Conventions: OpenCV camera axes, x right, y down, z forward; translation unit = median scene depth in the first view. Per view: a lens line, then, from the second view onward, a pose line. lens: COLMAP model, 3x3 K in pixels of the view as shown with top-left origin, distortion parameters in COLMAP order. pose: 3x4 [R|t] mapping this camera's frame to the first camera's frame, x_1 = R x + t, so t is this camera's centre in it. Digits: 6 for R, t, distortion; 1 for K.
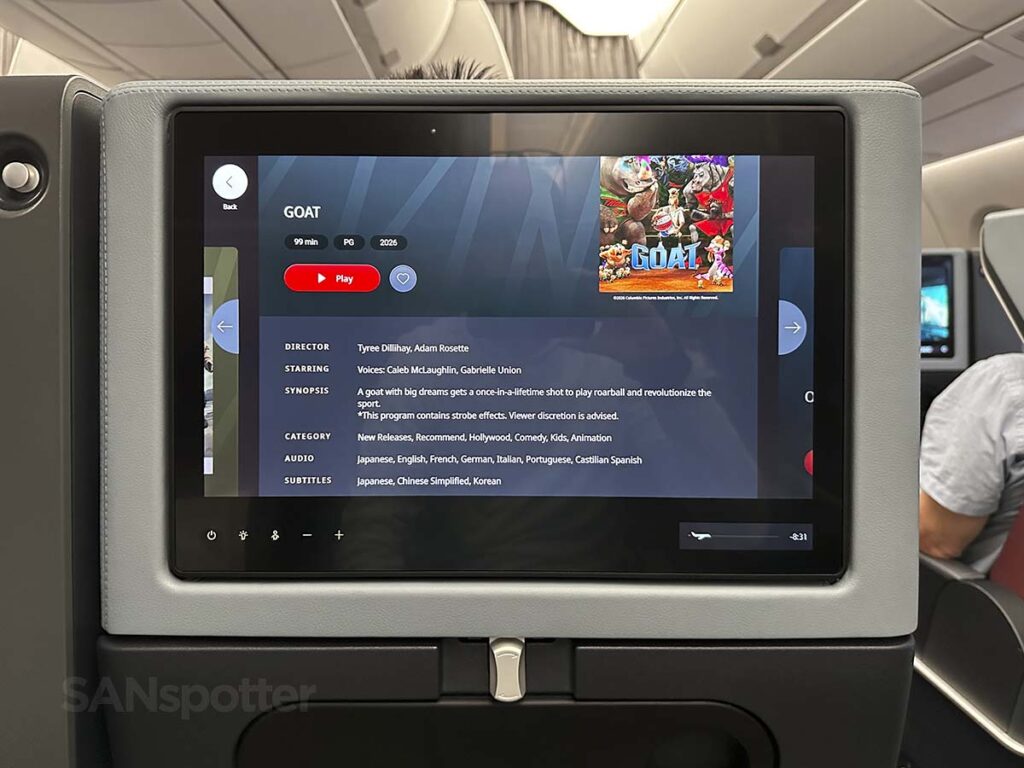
lens RADIAL K [[2275.5, 0, 484.0], [0, 2275.5, 386.0], [0, 0, 1]] dist [0.052316, -0.678690]
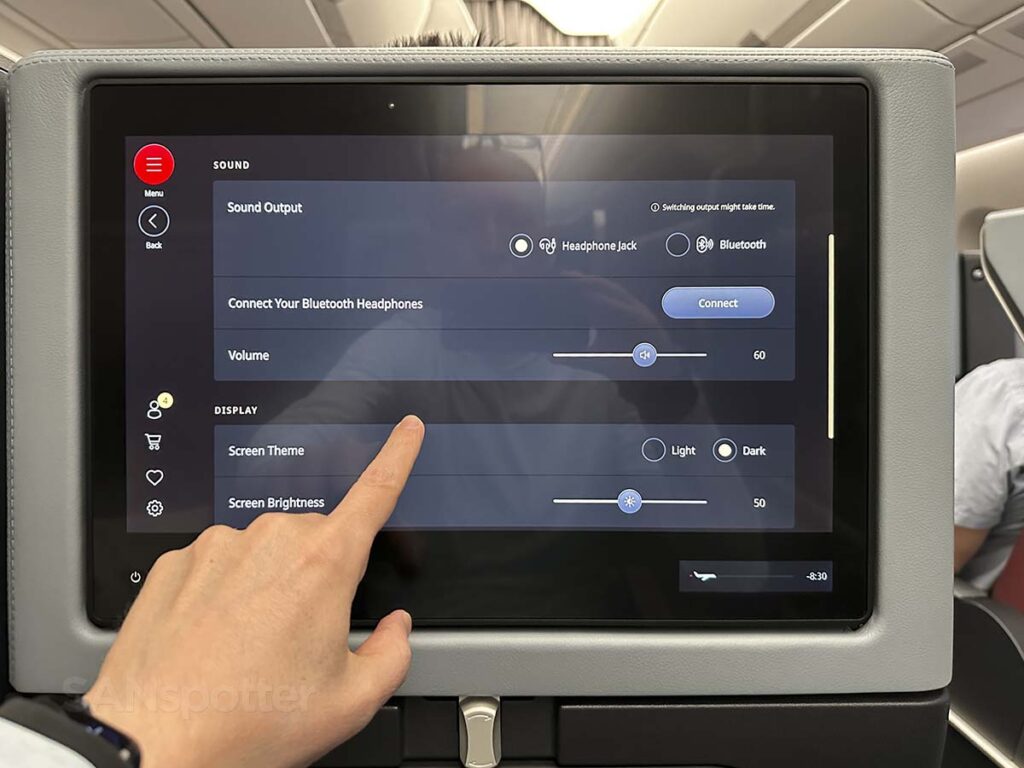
lens RADIAL K [[2276.8, 0, 512.0], [0, 2276.8, 384.0], [0, 0, 1]] dist [-0.052988, -0.139206]
pose [[0.999779, -0.002968, 0.020834, 0.004829], [0.003035, 0.999990, -0.003182, -0.004215], [-0.020825, 0.003245, 0.999778, 0.138462]]
